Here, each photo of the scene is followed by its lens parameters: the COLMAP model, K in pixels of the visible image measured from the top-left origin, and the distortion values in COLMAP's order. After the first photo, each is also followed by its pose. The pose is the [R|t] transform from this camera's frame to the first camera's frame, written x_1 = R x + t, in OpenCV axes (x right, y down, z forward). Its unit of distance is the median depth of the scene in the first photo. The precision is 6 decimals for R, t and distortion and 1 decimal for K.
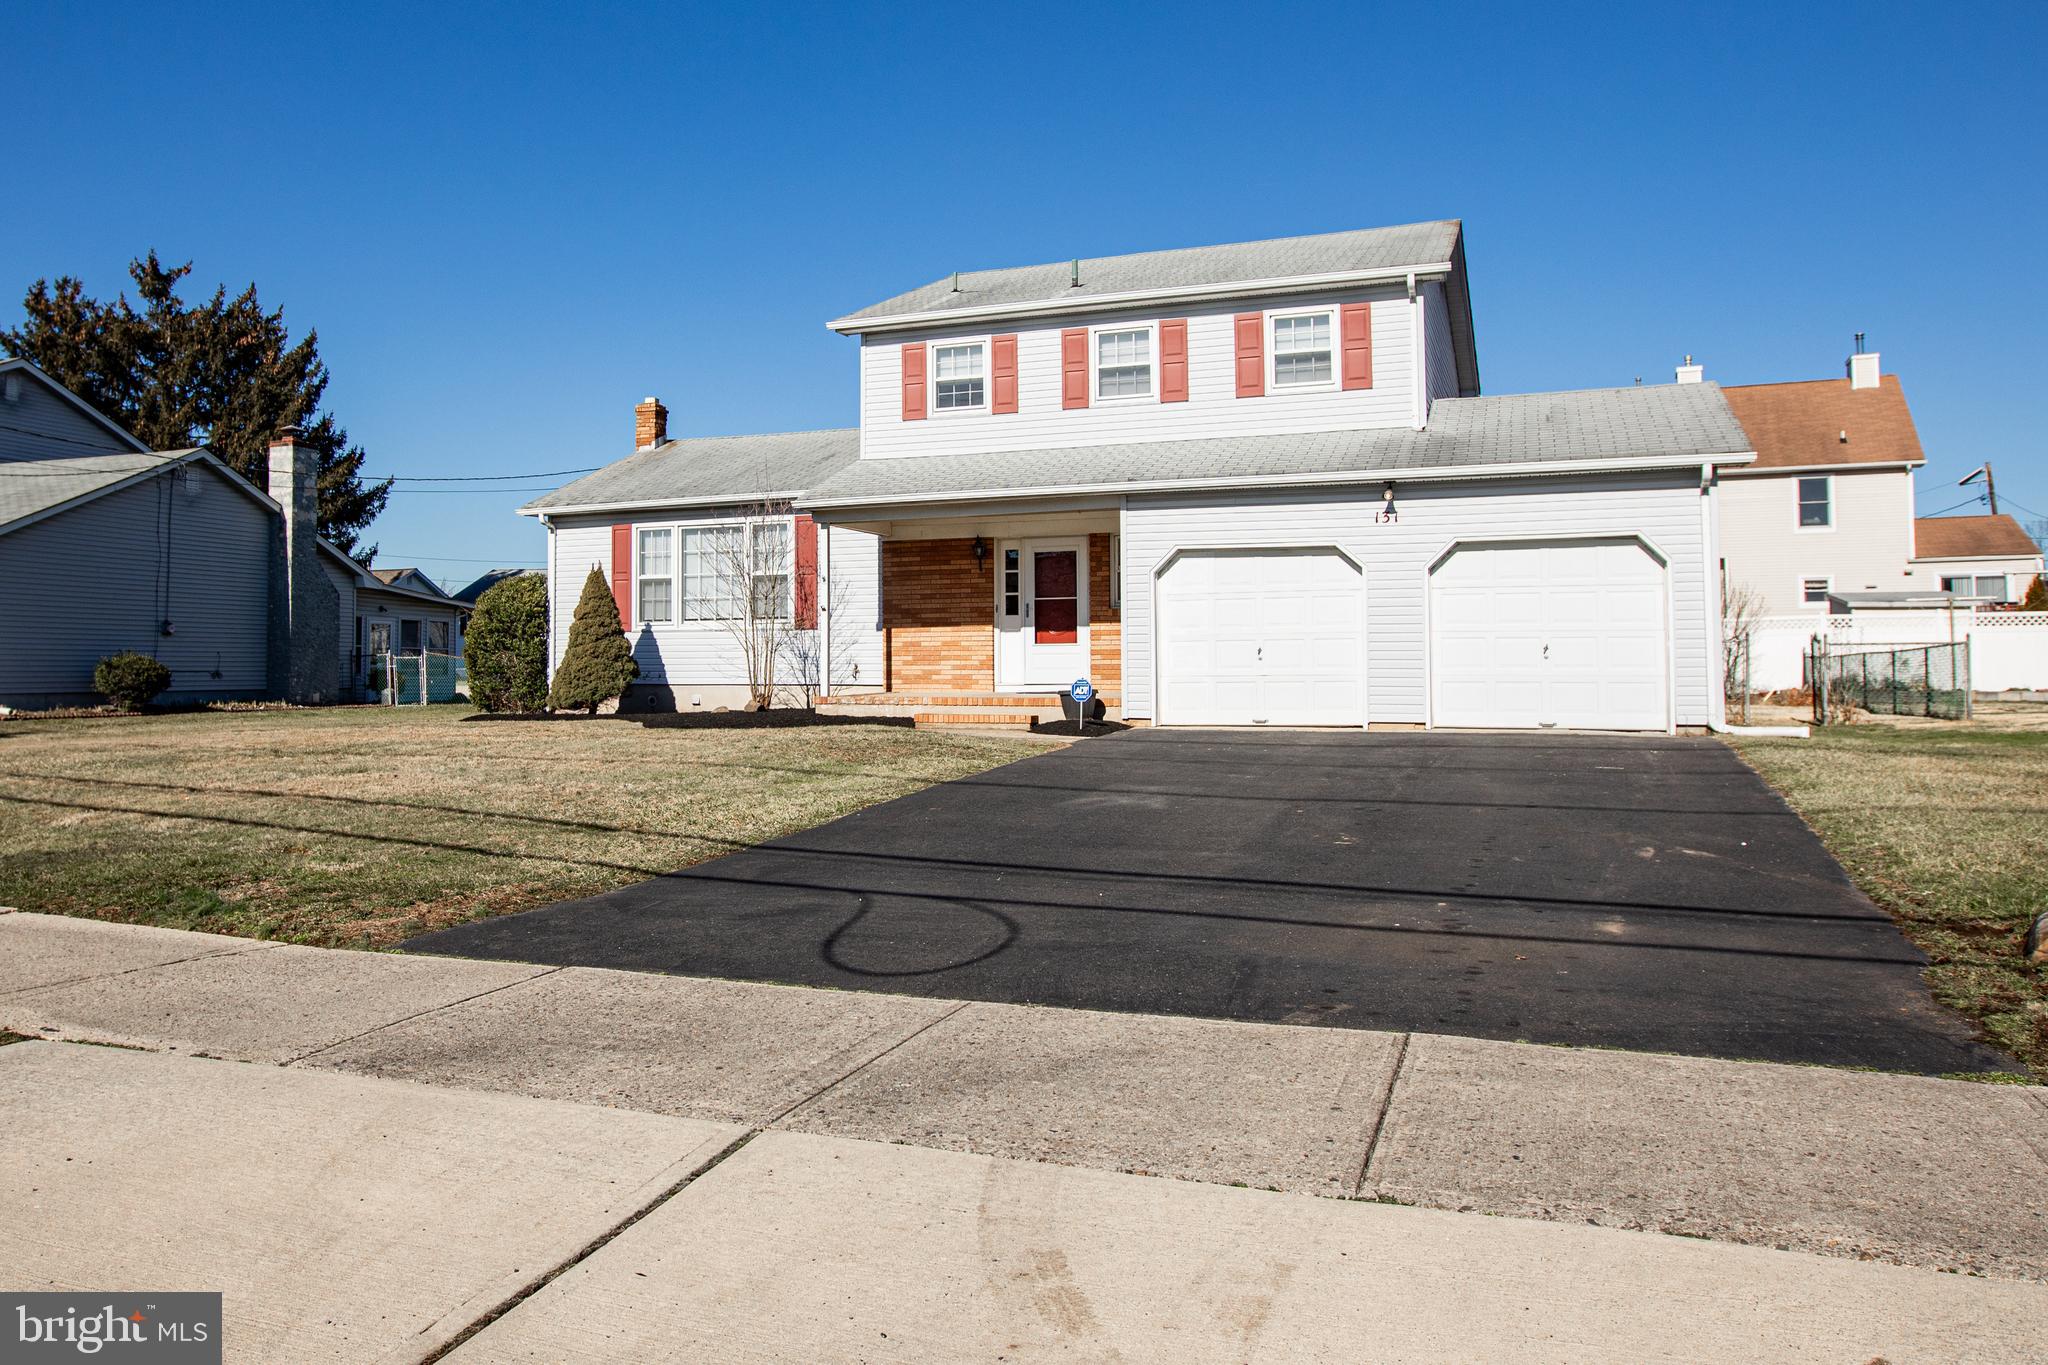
lens RADIAL K [[1230.8, 0, 1002.0], [0, 1230.8, 639.1], [0, 0, 1]] dist [-0.034732, -0.002513]
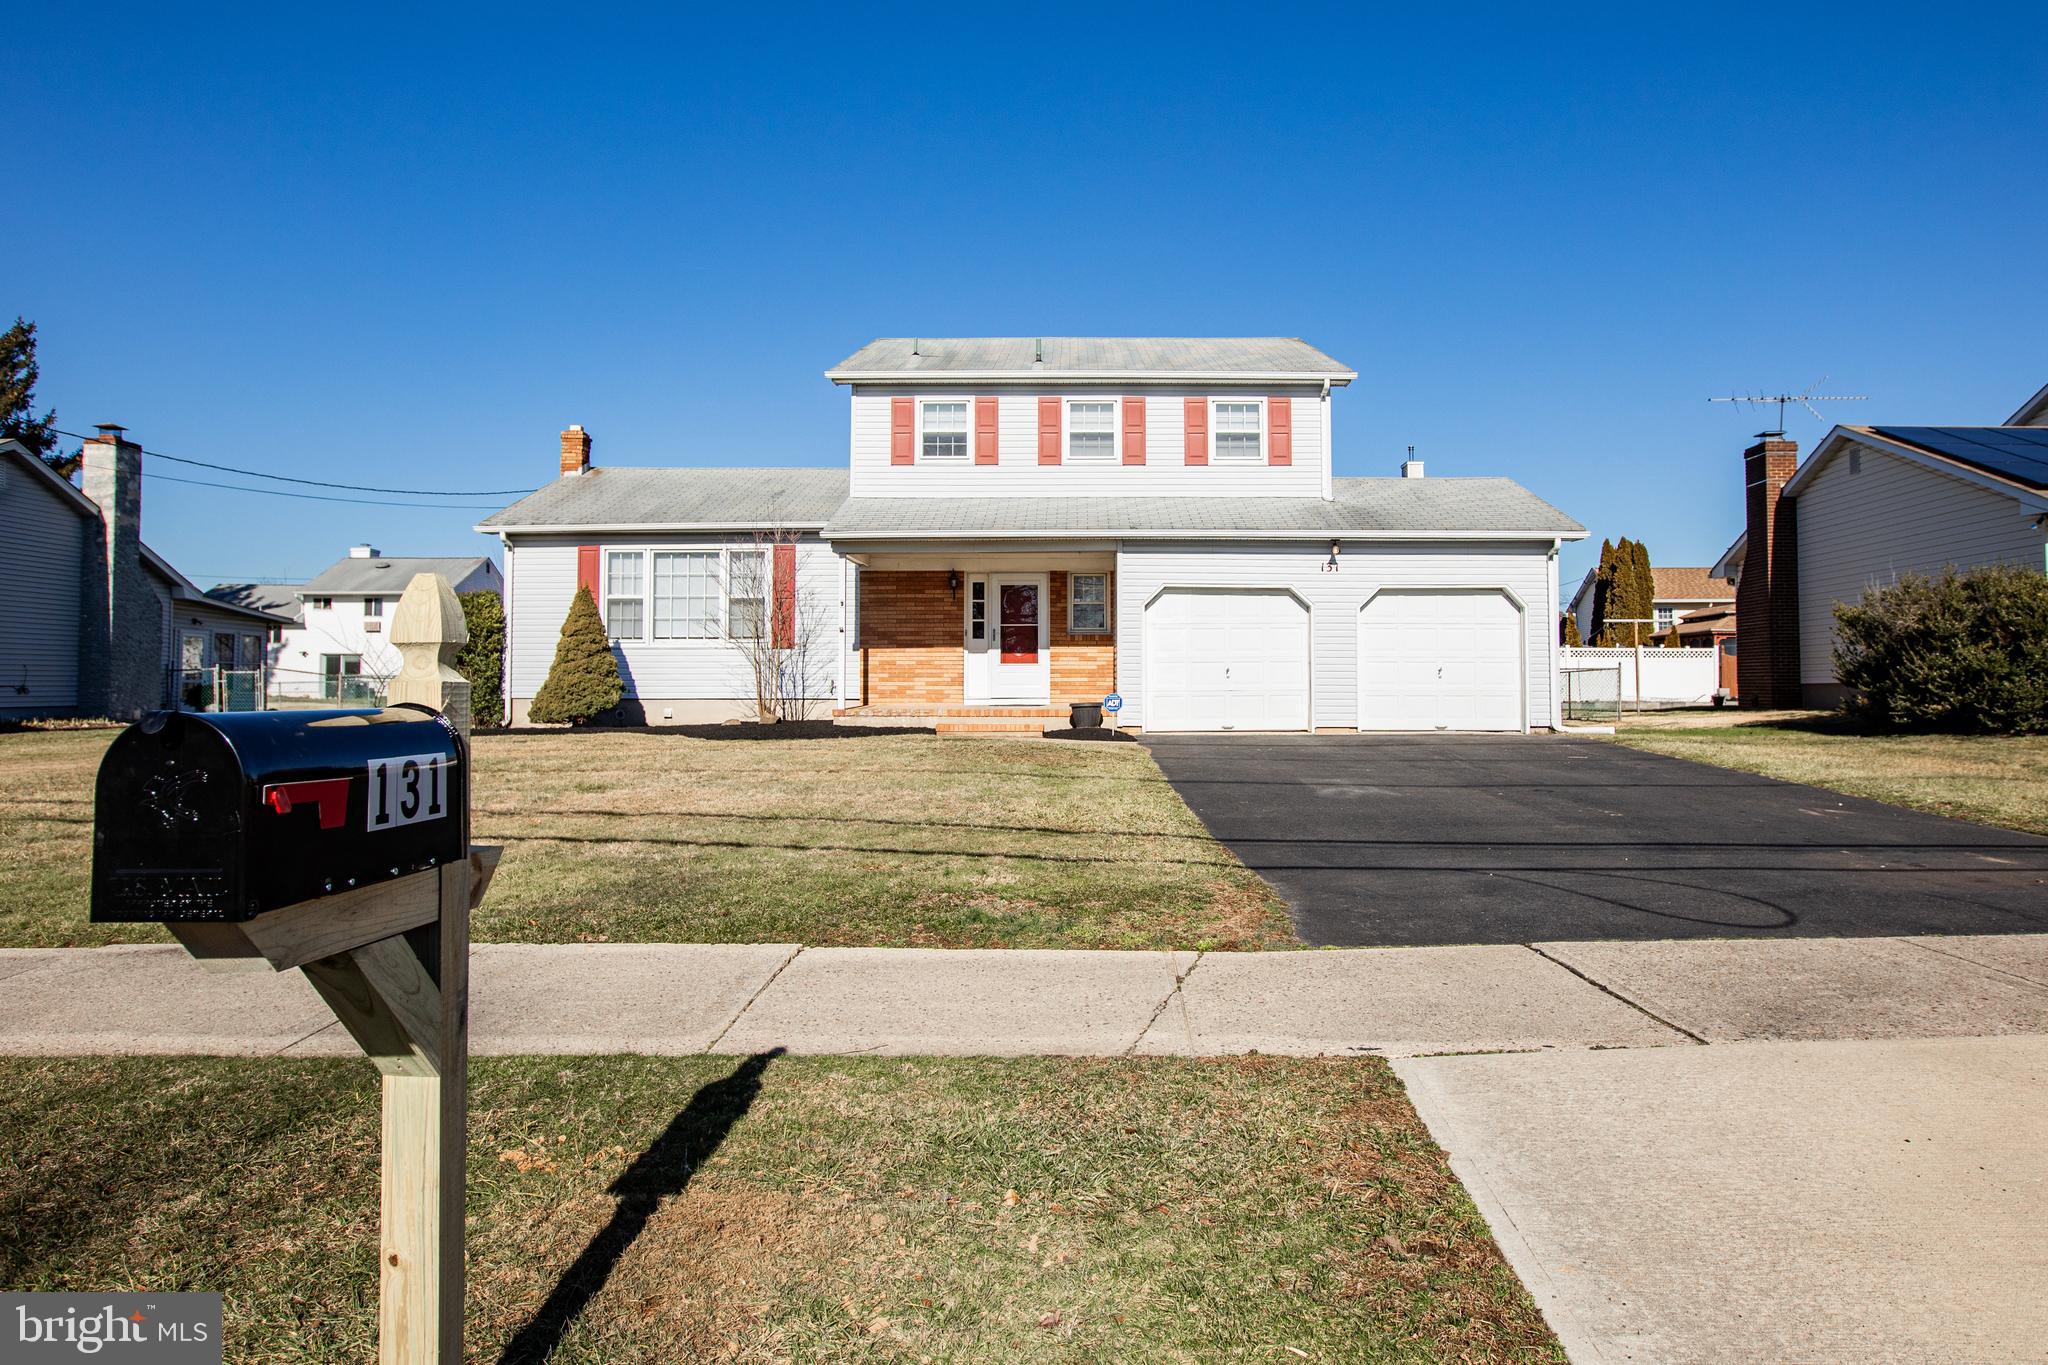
lens RADIAL K [[1034.4, 0, 1037.3], [0, 1034.4, 670.1], [0, 0, 1]] dist [-0.032852, 0.014534]
pose [[0.949445, 0.007030, 0.313855, -0.248934], [-0.009712, 0.999928, 0.006981, 0.002826], [-0.313783, -0.009676, 0.949445, 0.055339]]
